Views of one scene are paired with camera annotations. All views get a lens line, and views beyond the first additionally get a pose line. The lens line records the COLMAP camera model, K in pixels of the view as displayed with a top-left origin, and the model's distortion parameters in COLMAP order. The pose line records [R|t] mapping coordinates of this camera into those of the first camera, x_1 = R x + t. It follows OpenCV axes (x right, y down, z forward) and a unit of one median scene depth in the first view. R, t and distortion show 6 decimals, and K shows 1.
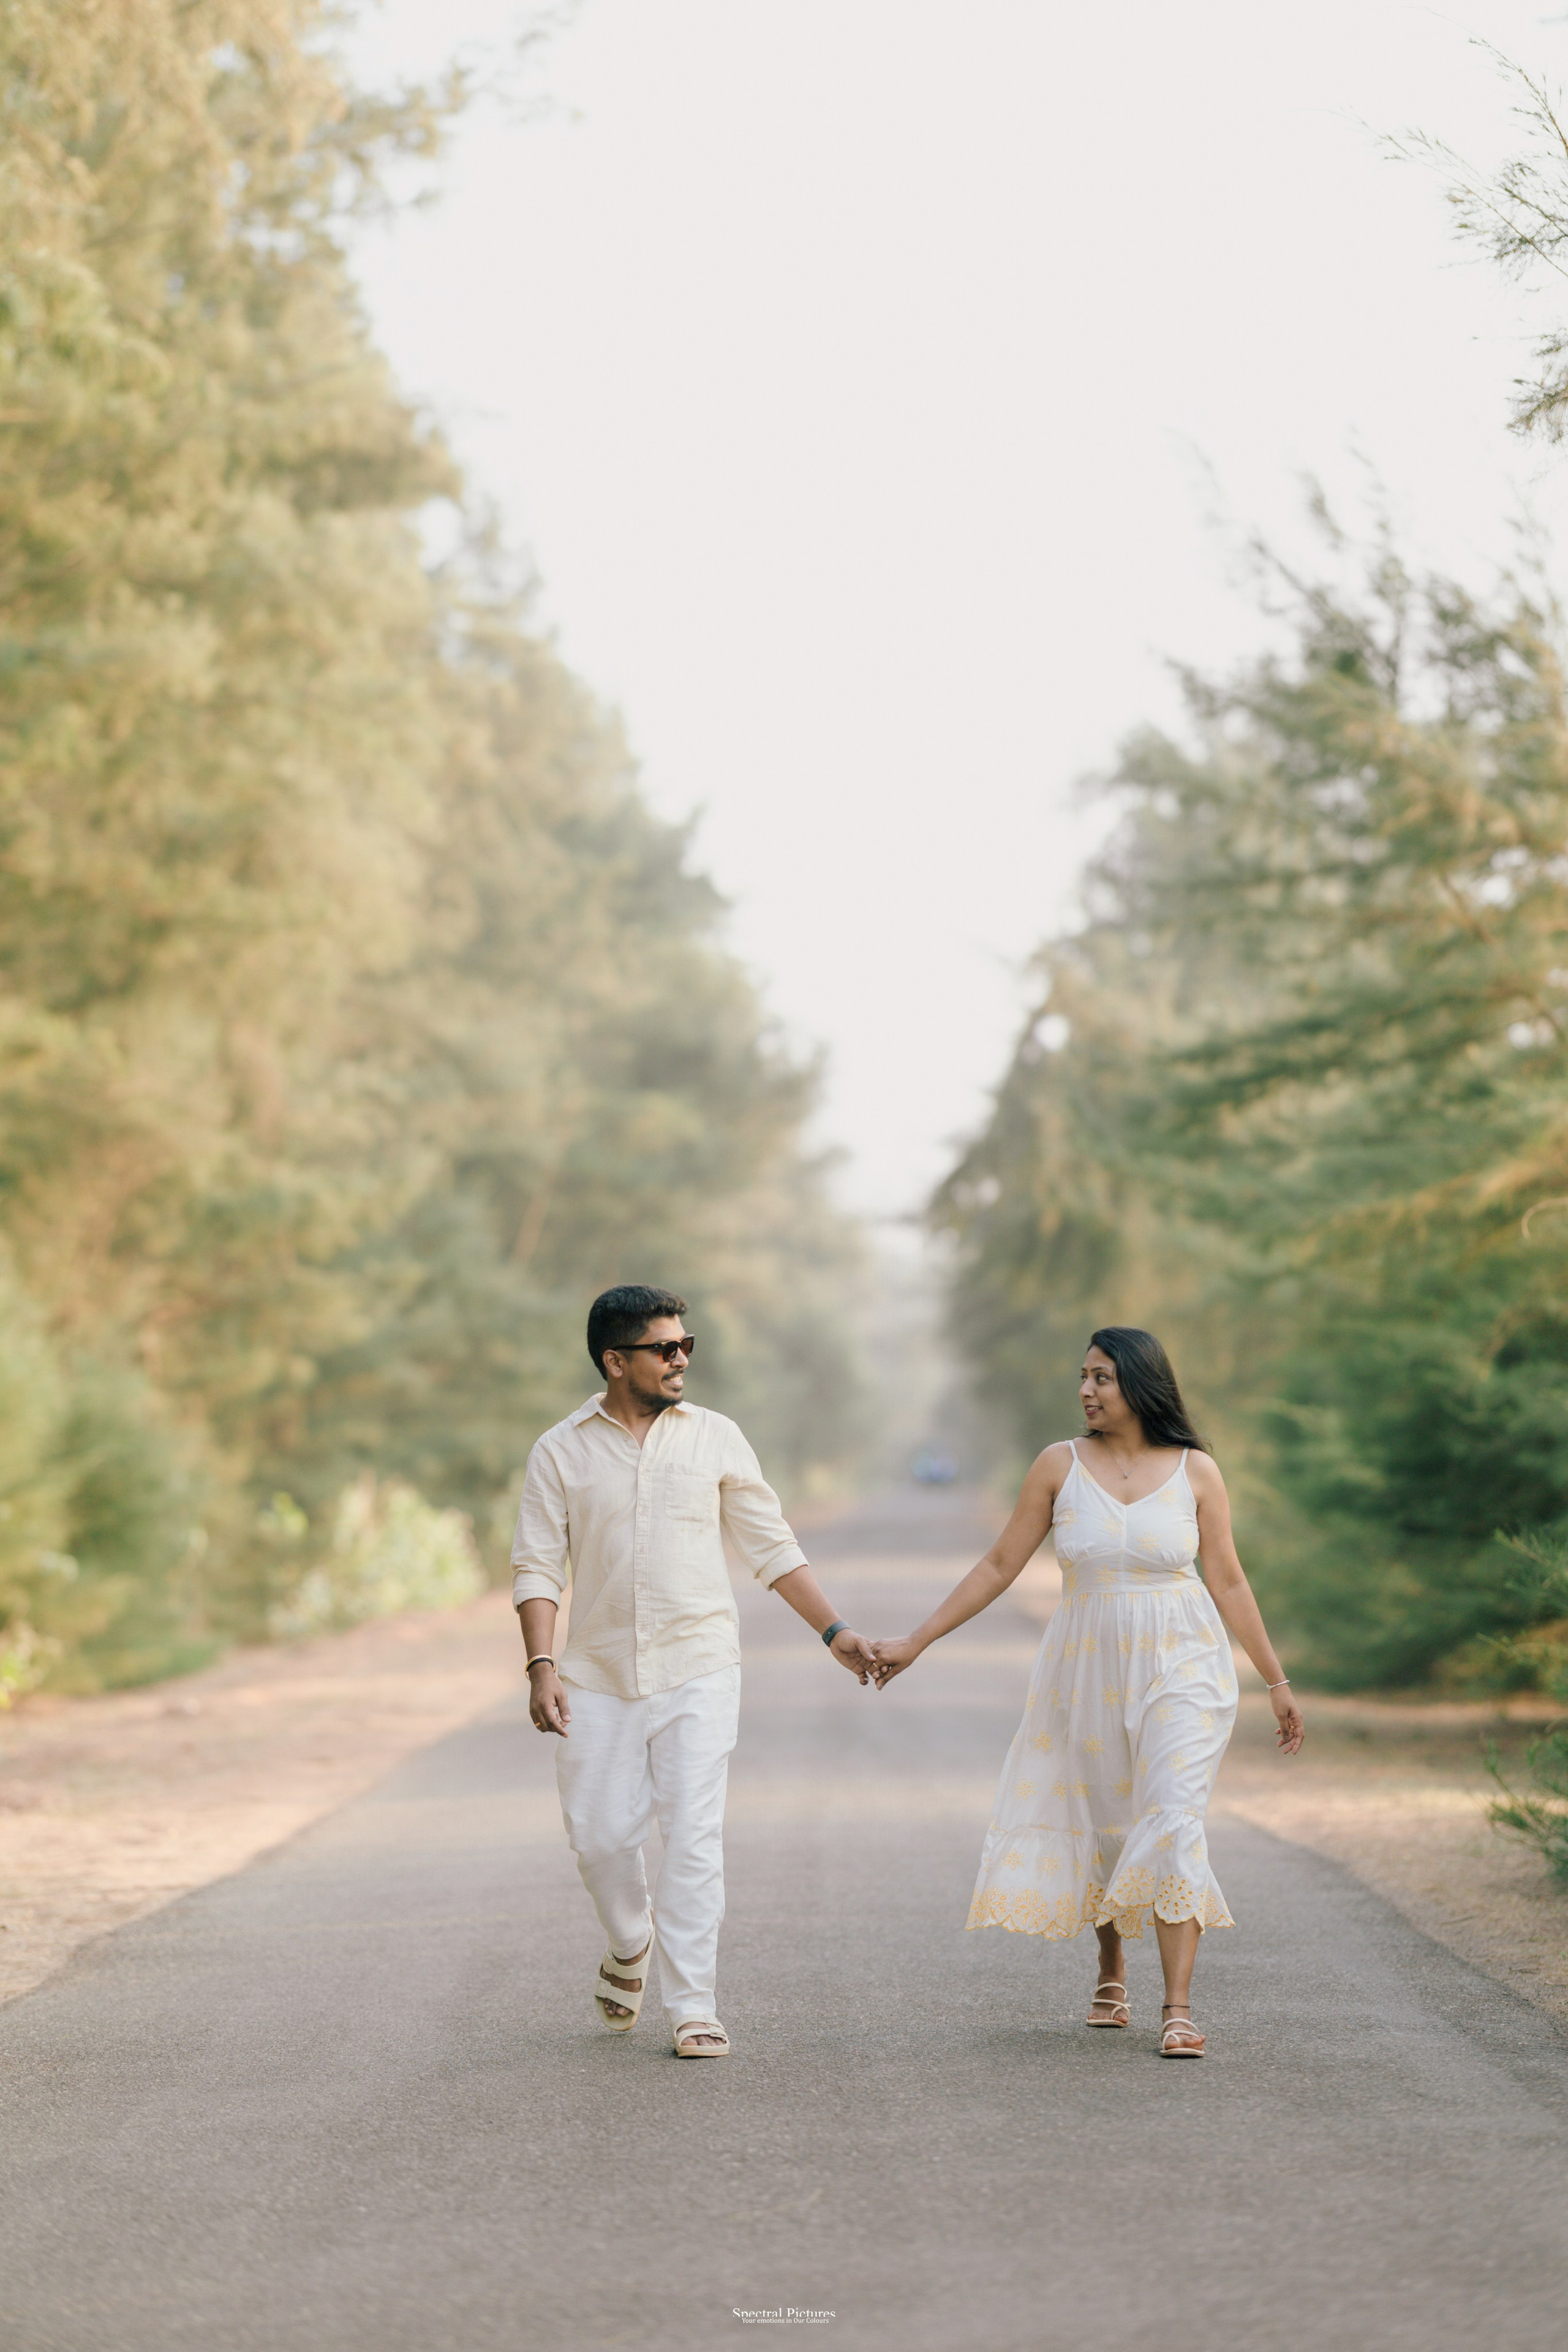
lens RADIAL K [[5701.6, 0, 784.0], [0, 5701.6, 1176.0], [0, 0, 1]] dist [0.251152, -0.192544]
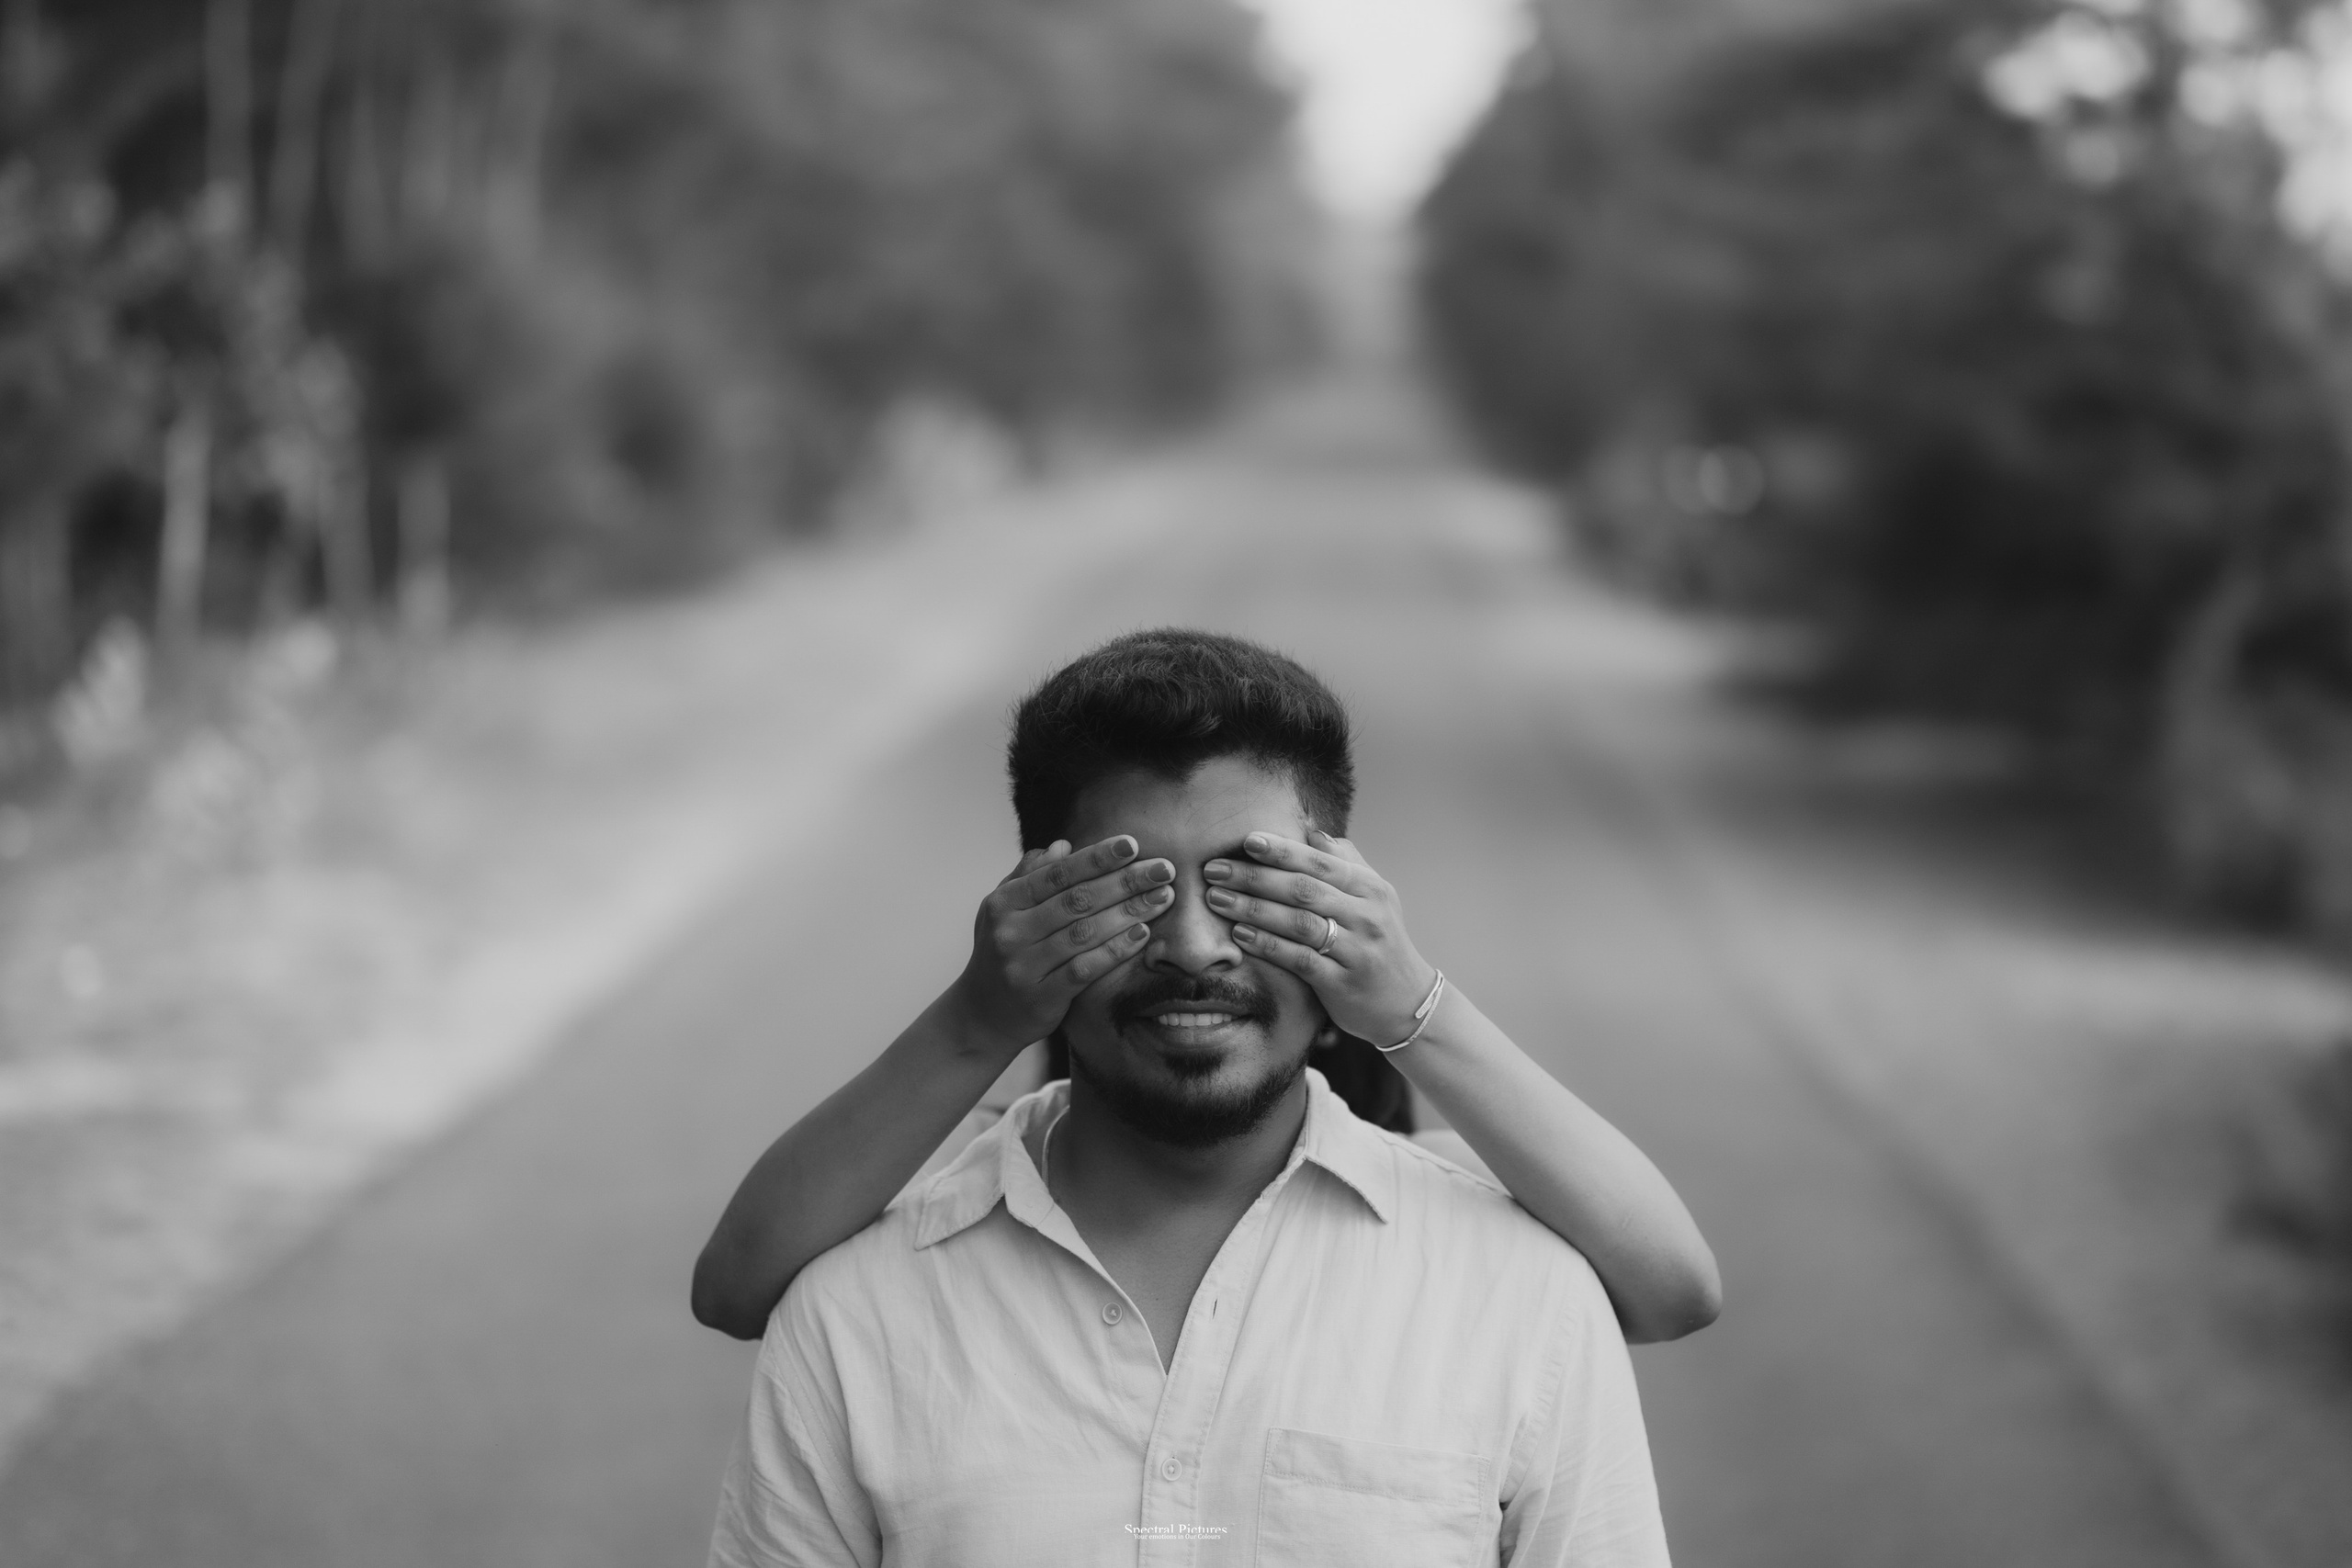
lens RADIAL K [[3969.8, 0, 1176.0], [0, 3969.8, 784.0], [0, 0, 1]] dist [0.014792, 0.110211]
pose [[0.997375, 0.071633, -0.010609, -0.006508], [-0.069115, 0.985379, 0.155730, -0.001337], [0.021609, -0.154588, 0.987743, 0.217071]]
